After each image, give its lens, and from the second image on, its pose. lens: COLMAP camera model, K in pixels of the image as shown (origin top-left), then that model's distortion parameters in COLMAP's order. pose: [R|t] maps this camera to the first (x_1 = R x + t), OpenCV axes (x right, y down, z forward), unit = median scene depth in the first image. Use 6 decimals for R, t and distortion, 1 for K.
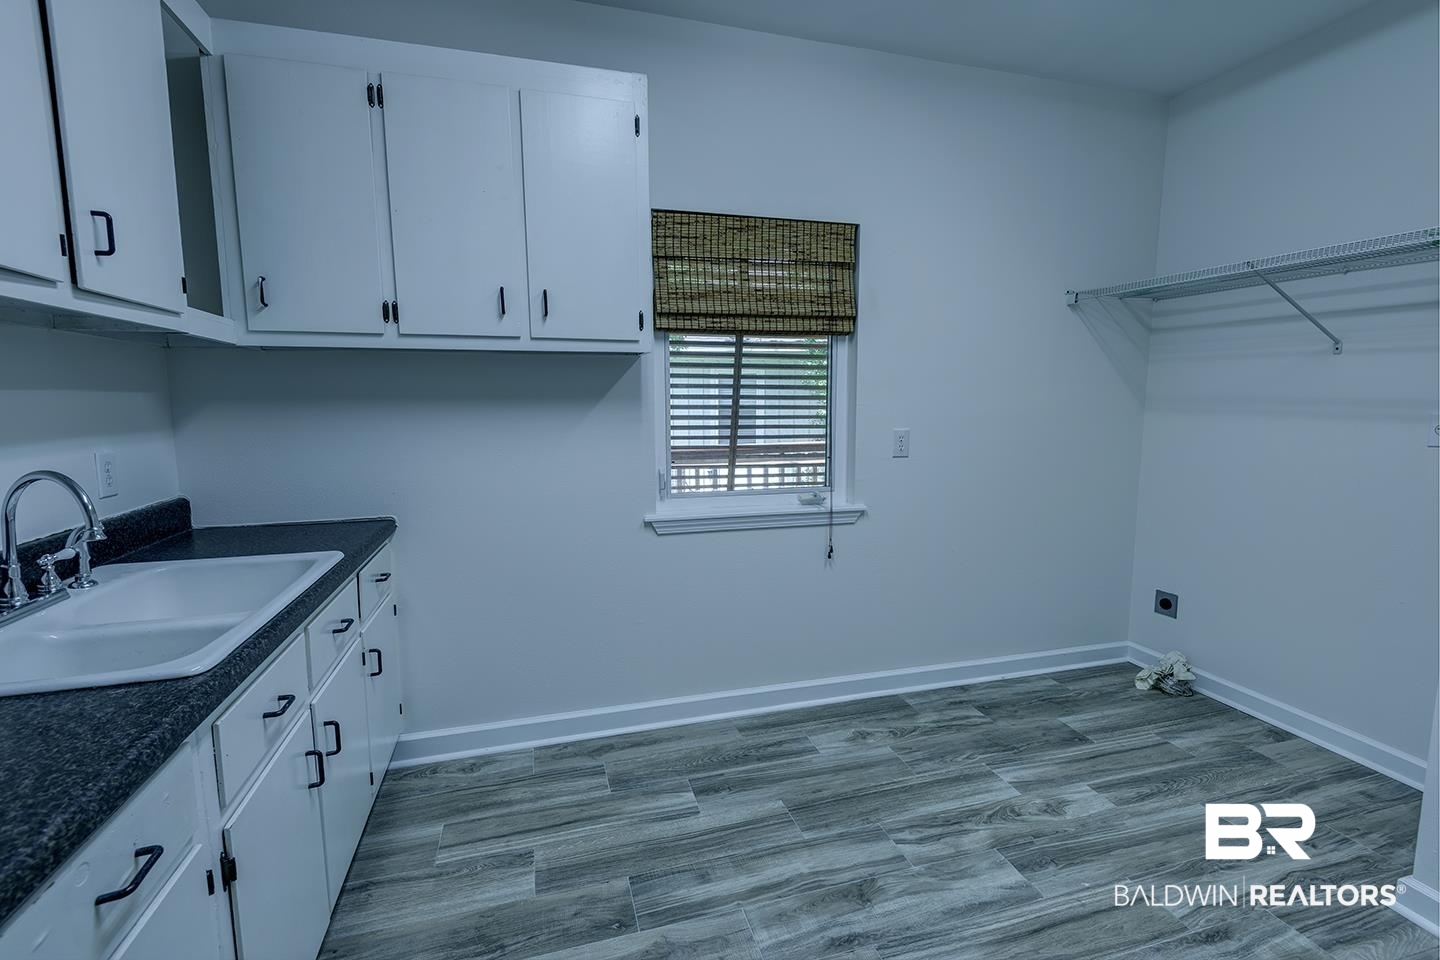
lens RADIAL K [[641.0, 0, 722.8], [0, 641.0, 476.3], [0, 0, 1]] dist [0.036462, -0.022065]
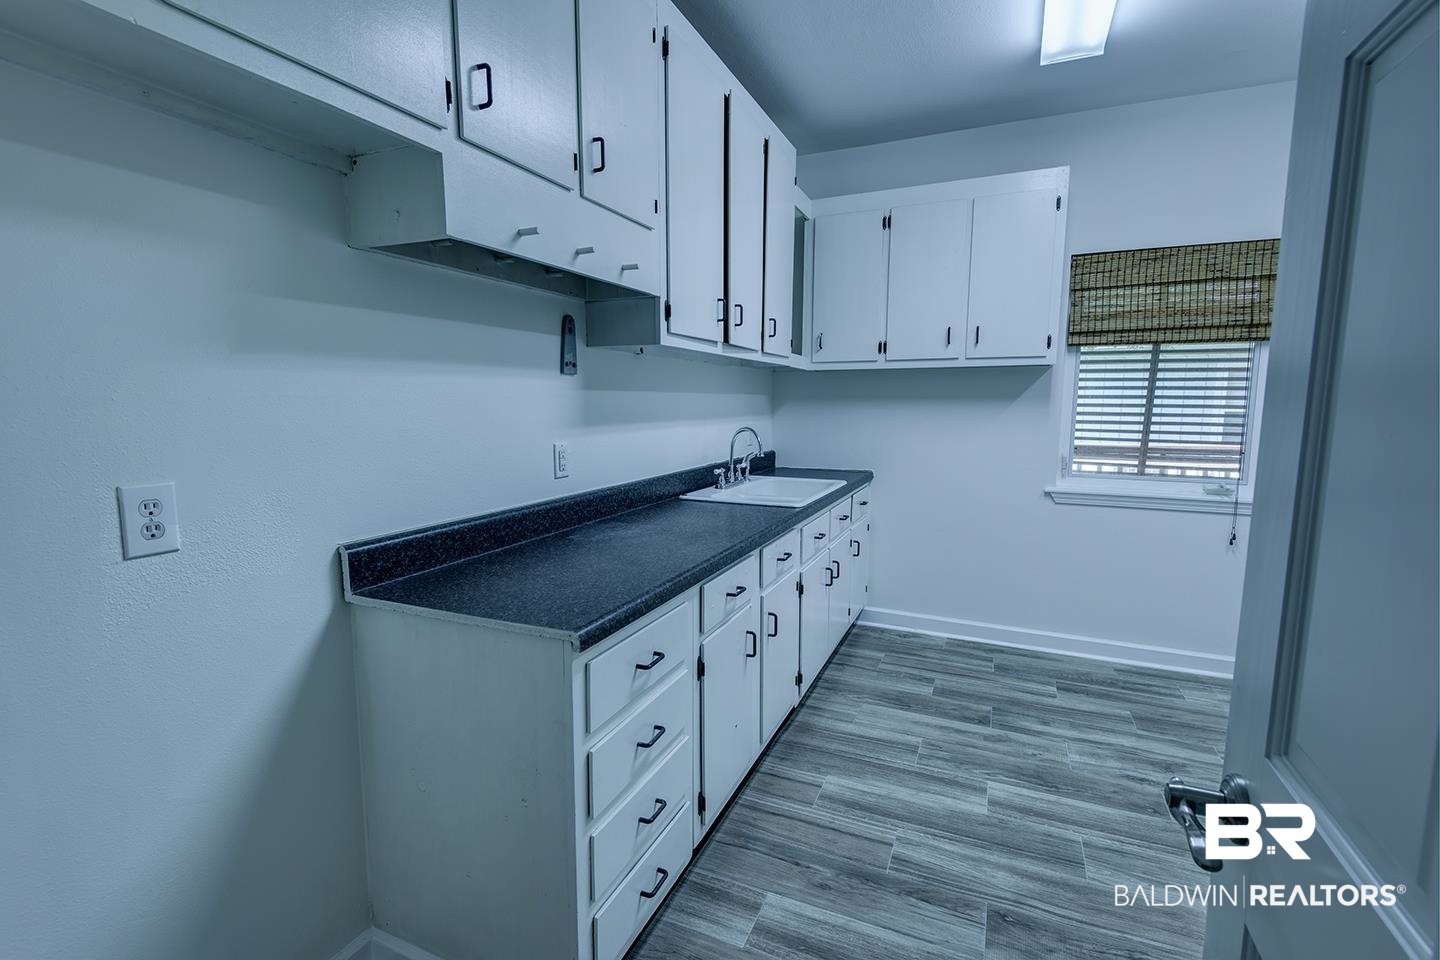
lens RADIAL K [[641.0, 0, 722.8], [0, 641.0, 476.3], [0, 0, 1]] dist [0.036462, -0.022065]
pose [[0.762091, 0.083069, -0.642118, 0.235655], [-0.082107, 0.996128, 0.031419, 0.054593], [0.642242, 0.028779, 0.765961, -0.466282]]
